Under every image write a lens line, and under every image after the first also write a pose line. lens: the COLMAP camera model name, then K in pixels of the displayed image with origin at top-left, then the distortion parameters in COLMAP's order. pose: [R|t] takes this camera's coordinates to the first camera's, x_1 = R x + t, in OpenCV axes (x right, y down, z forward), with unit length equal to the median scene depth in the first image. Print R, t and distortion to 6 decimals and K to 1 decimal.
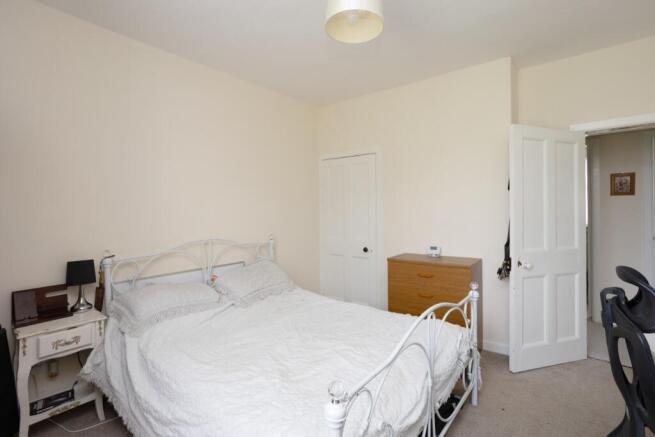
lens RADIAL K [[310.5, 0, 324.9], [0, 310.5, 210.6], [0, 0, 1]] dist [0.000374, 0.000207]
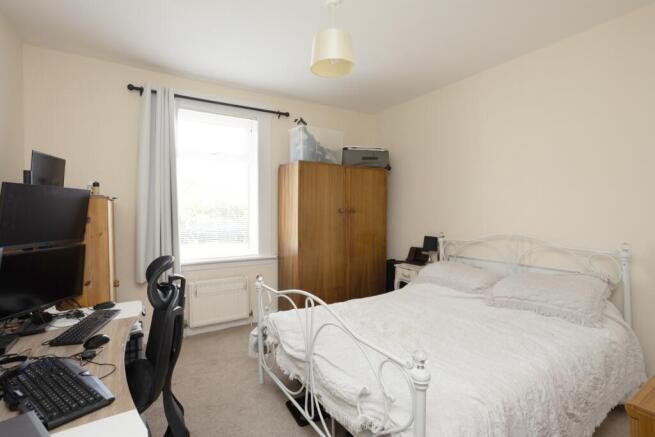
lens RADIAL K [[310.5, 0, 324.9], [0, 310.5, 210.6], [0, 0, 1]] dist [0.000374, 0.000207]
pose [[-0.337545, 0.003781, -0.941302, 0.896765], [0.002211, 0.999992, 0.003224, 0.013561], [0.941307, -0.000993, -0.337551, 0.937275]]
